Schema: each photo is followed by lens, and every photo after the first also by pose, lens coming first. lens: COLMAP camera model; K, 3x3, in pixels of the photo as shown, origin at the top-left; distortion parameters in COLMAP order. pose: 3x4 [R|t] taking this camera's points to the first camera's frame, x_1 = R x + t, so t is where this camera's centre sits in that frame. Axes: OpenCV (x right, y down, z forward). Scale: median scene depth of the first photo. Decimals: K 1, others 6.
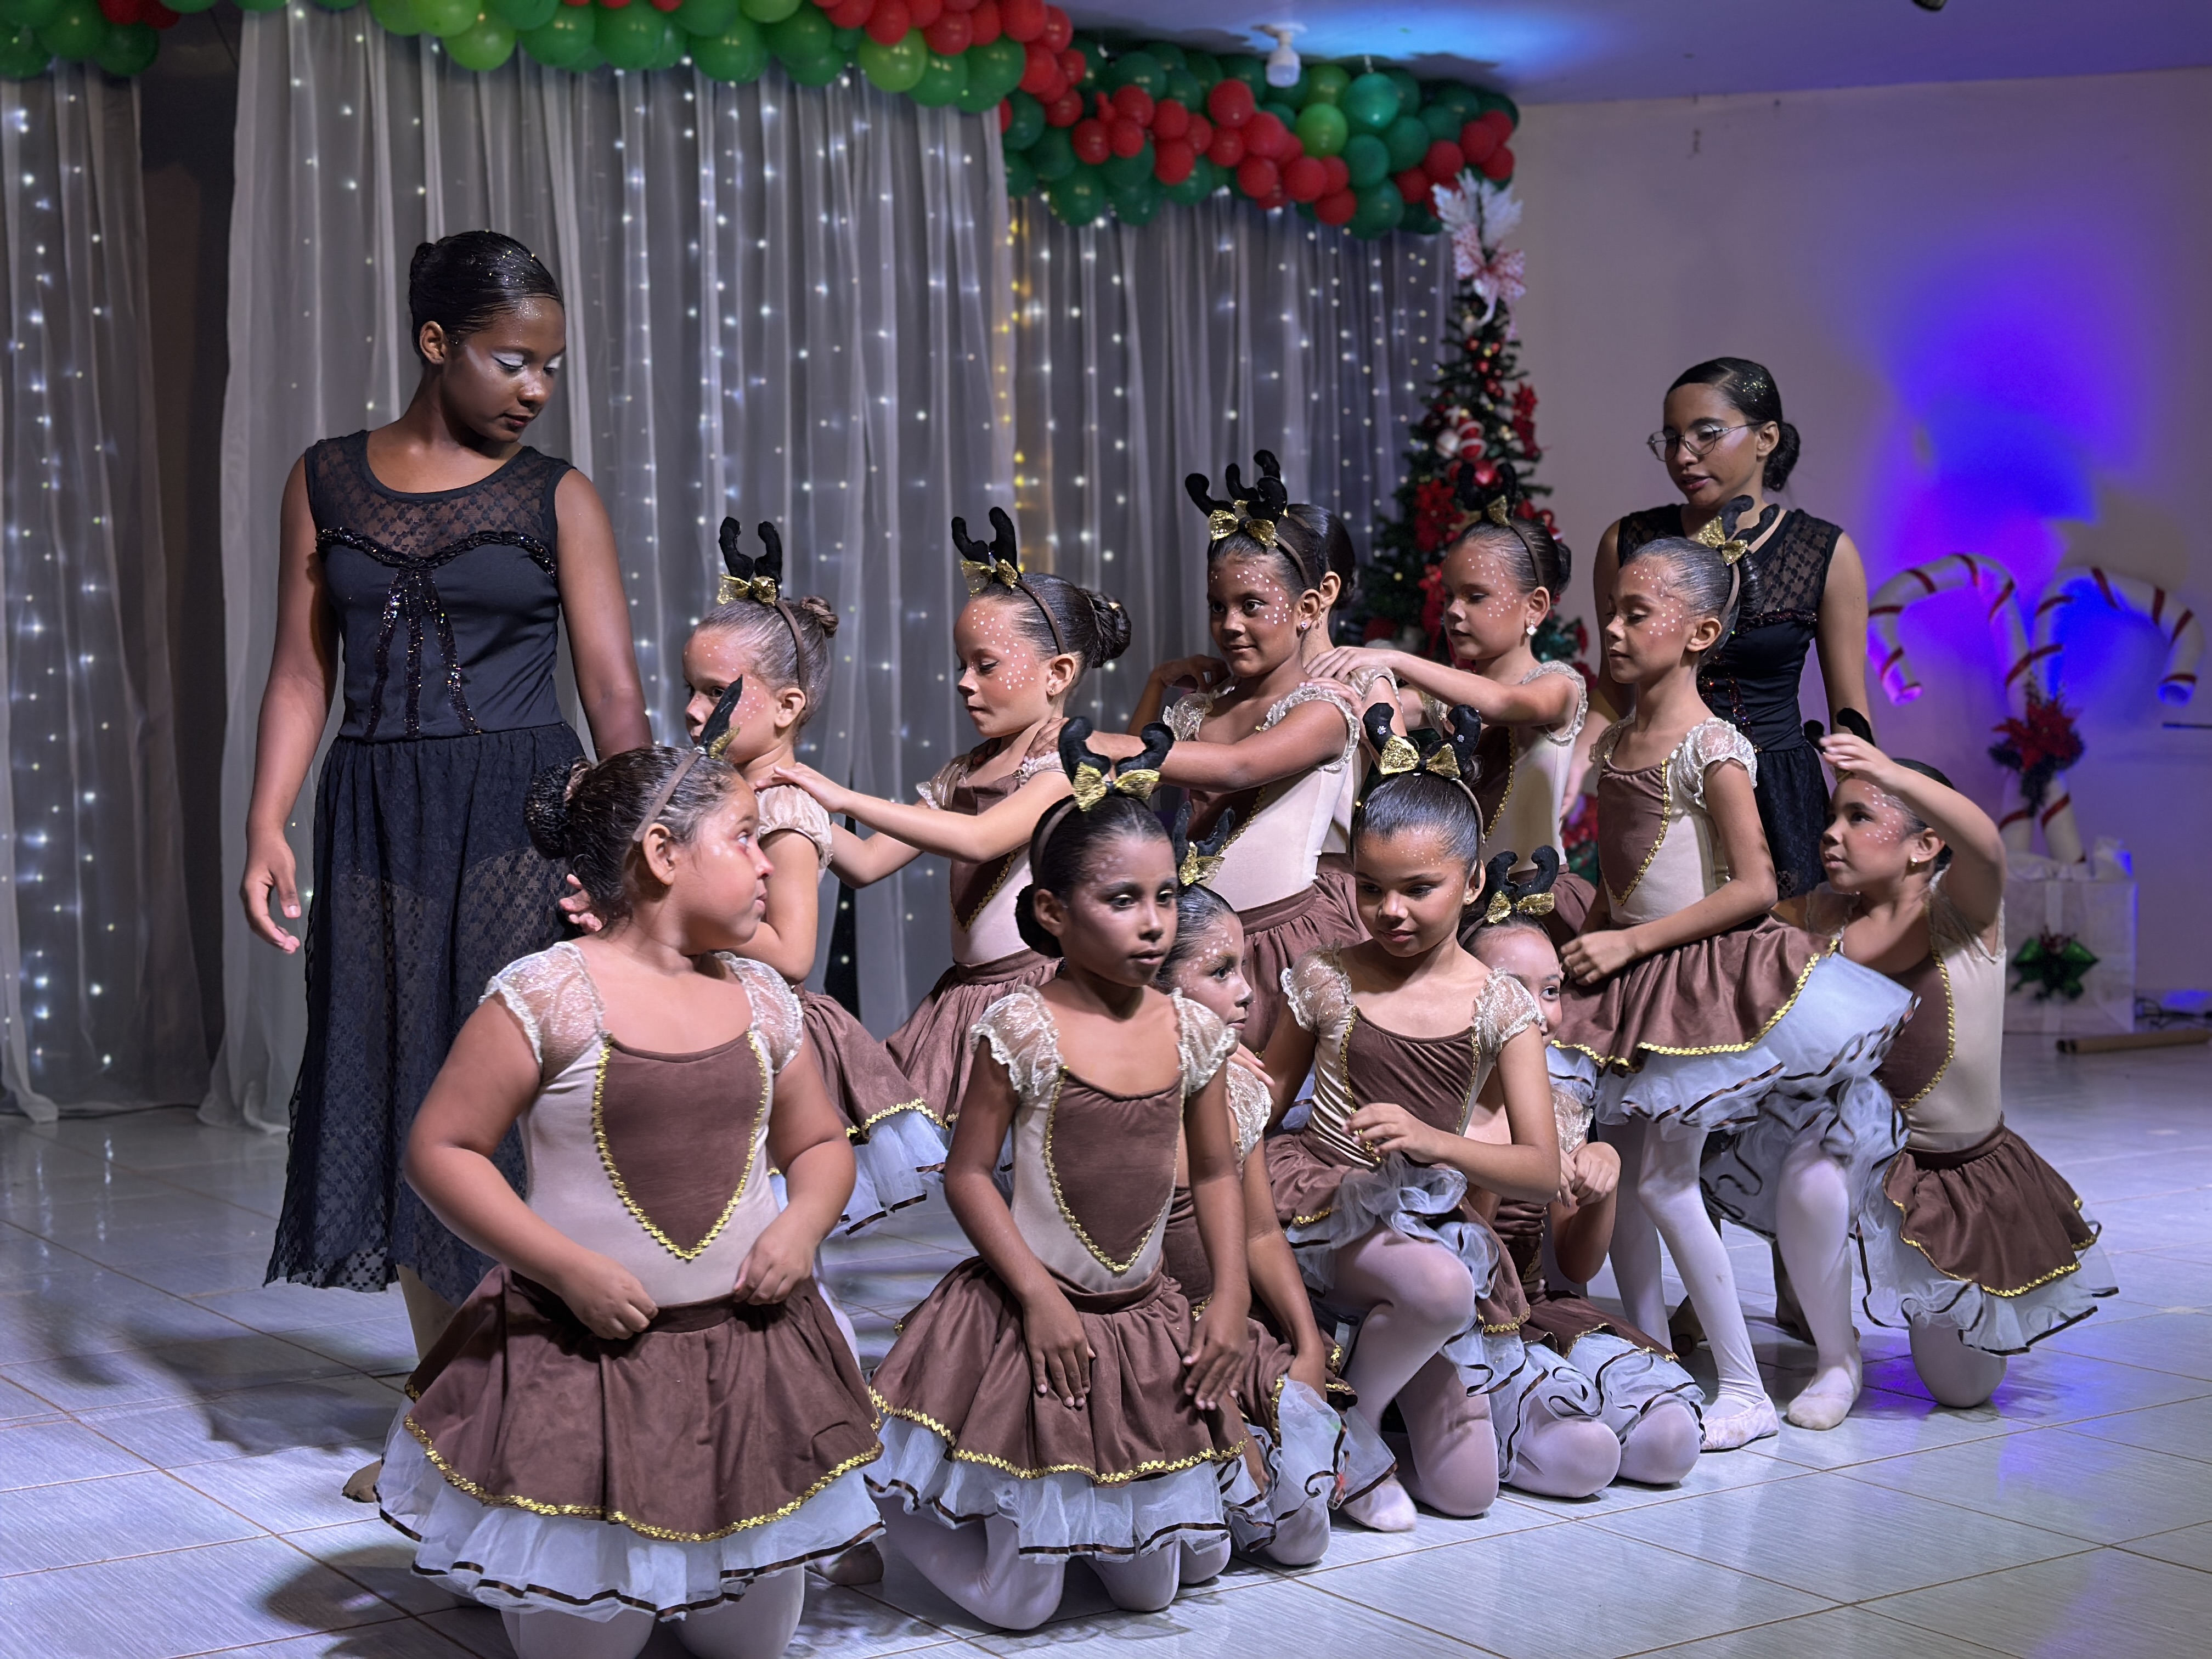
lens RADIAL K [[3382.7, 0, 1106.0], [0, 3382.7, 829.5], [0, 0, 1]] dist [0.249438, -0.718075]
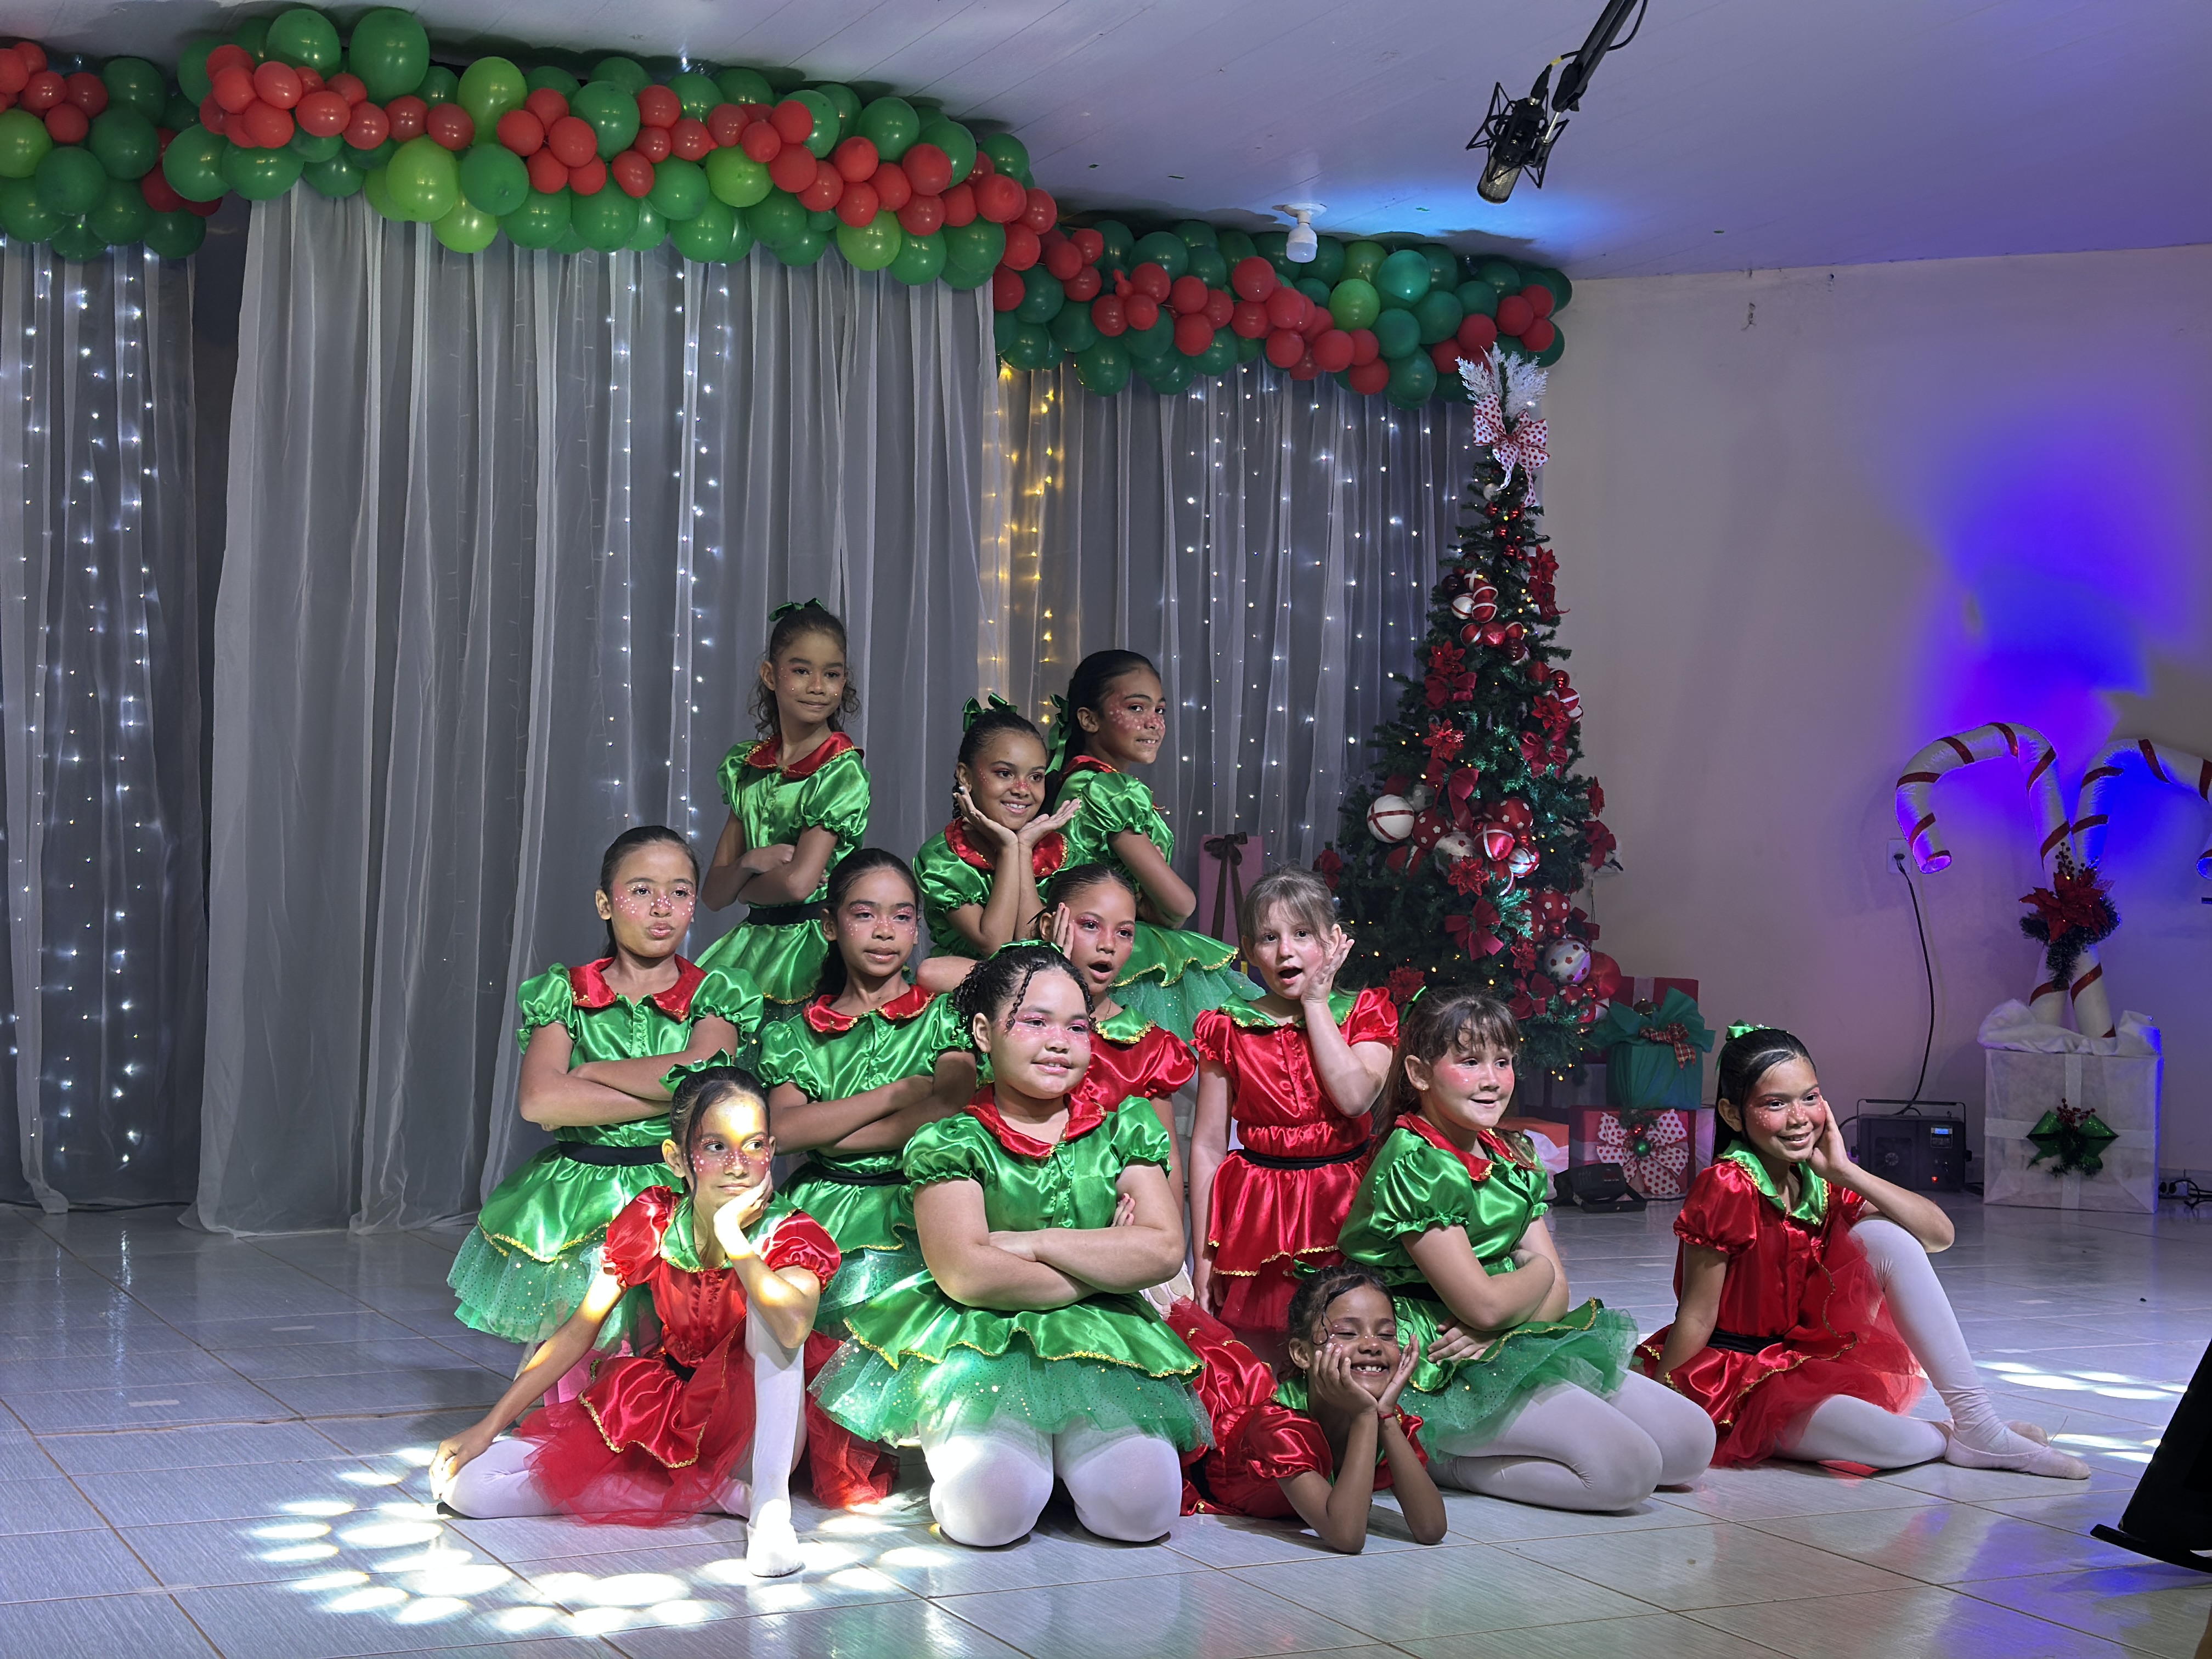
lens RADIAL K [[3382.7, 0, 1106.0], [0, 3382.7, 829.5], [0, 0, 1]] dist [0.249438, -0.718075]
pose [[0.988352, 0.021552, -0.150654, 0.148927], [-0.028697, 0.998556, -0.045416, 0.003305], [0.149458, 0.049210, 0.987543, -0.022641]]
